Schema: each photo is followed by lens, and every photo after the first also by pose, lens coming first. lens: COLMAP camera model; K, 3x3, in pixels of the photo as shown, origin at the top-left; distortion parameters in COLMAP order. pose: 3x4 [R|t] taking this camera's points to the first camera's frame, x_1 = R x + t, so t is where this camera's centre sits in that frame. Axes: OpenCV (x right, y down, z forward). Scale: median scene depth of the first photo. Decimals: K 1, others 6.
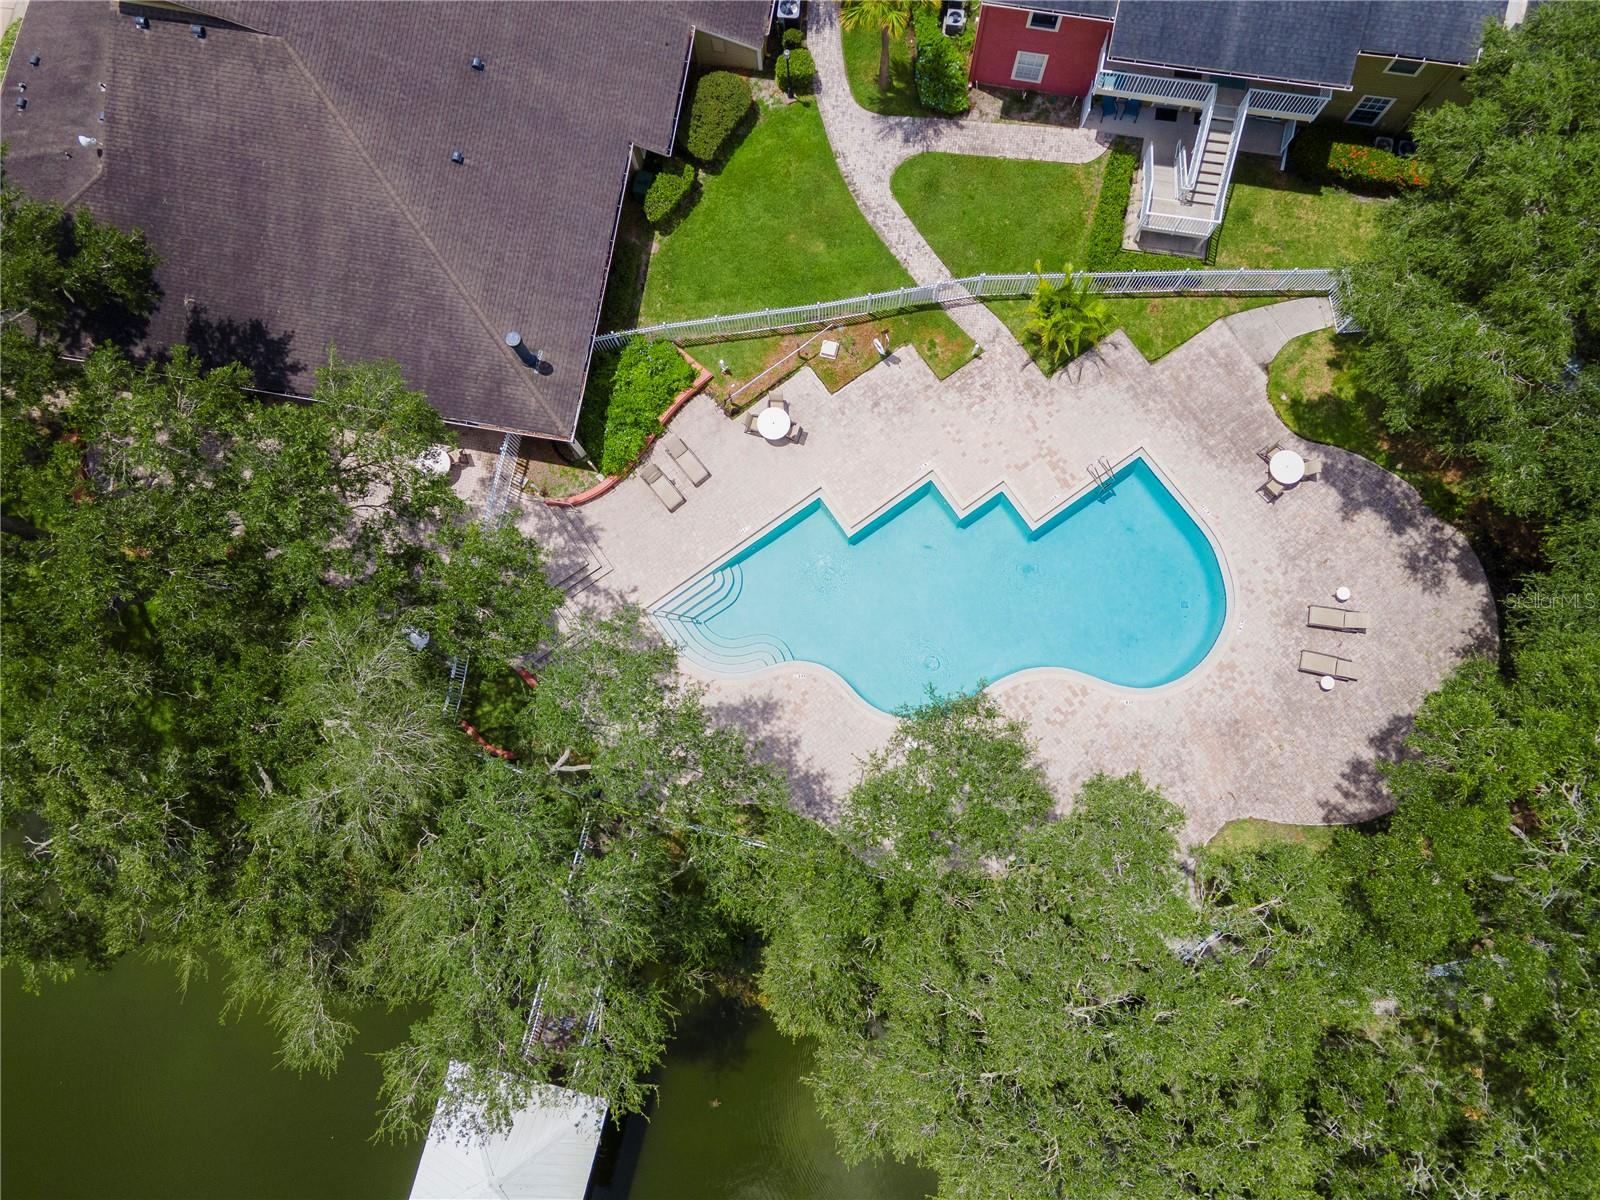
lens RADIAL K [[1166.9, 0, 810.5], [0, 1166.9, 602.2], [0, 0, 1]] dist [0.041561, 0.029980]
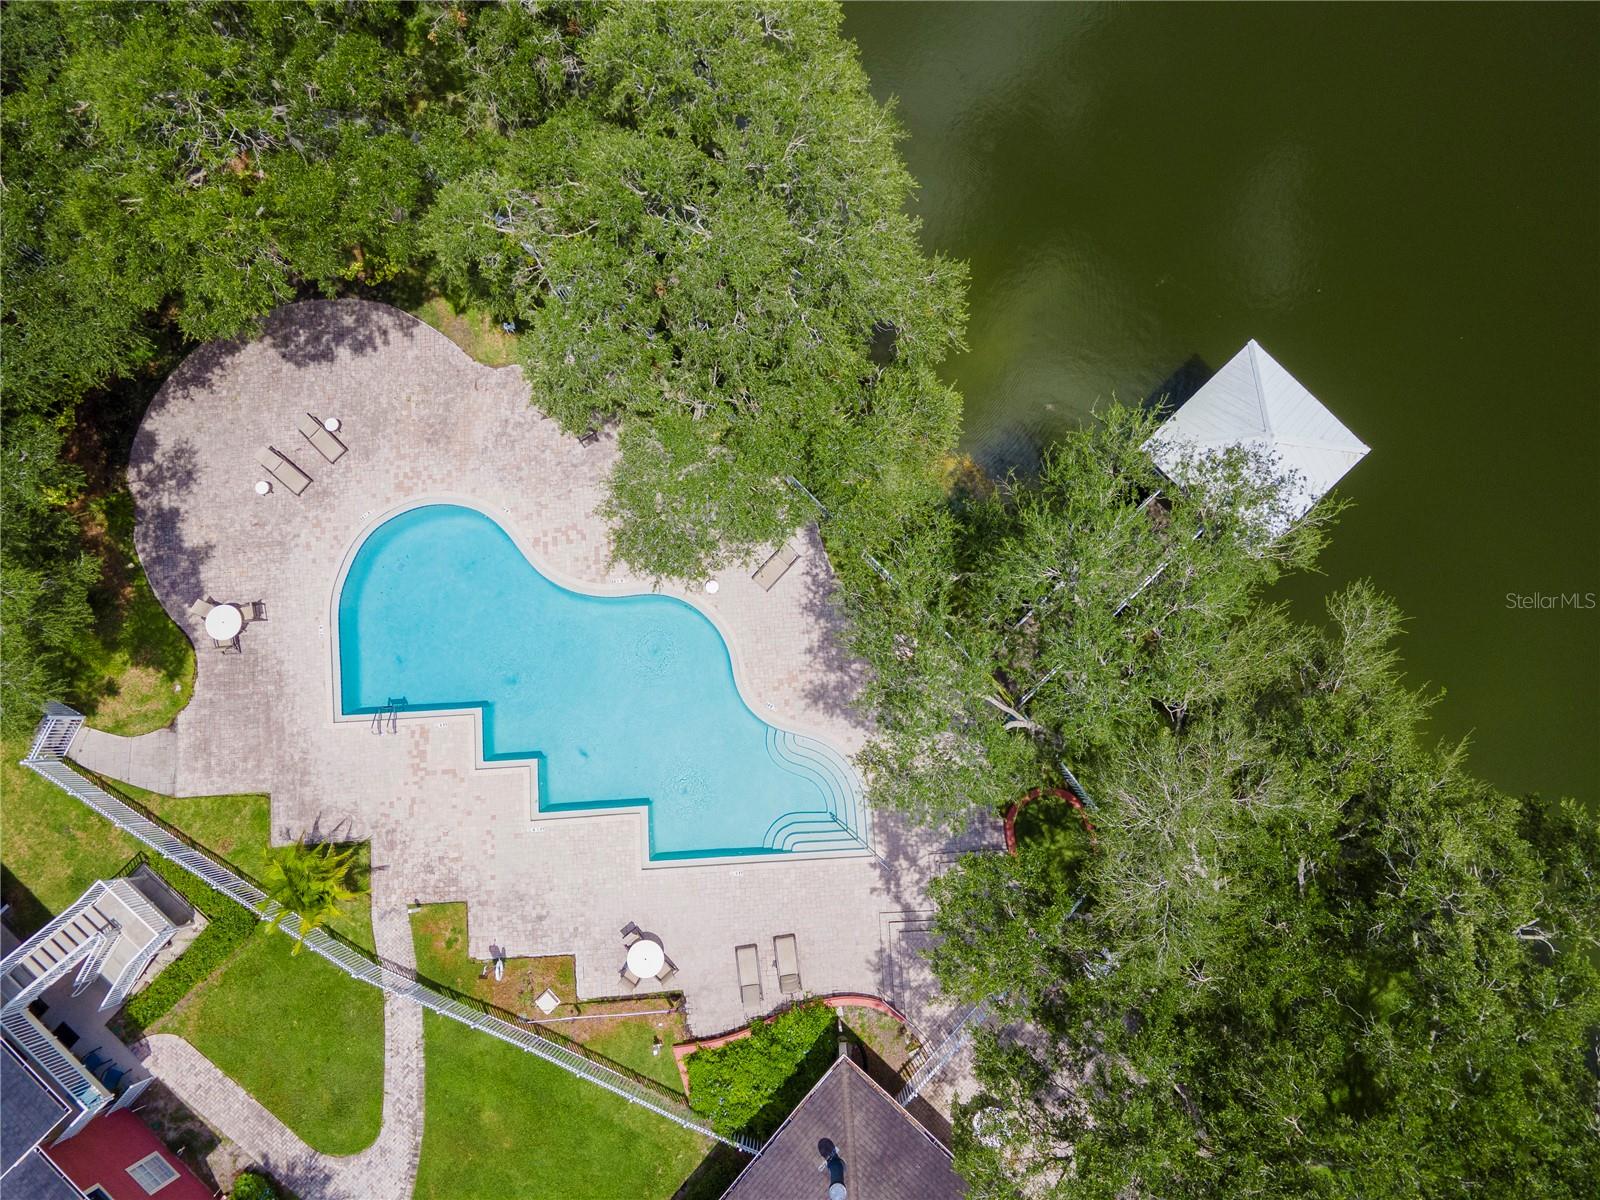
lens RADIAL K [[1166.9, 0, 810.5], [0, 1166.9, 602.2], [0, 0, 1]] dist [0.041561, 0.029980]
pose [[-0.849152, -0.518352, 0.101255, -0.088701], [0.526009, -0.812781, 0.250402, -0.088875], [-0.047498, 0.265890, 0.962832, 0.044053]]
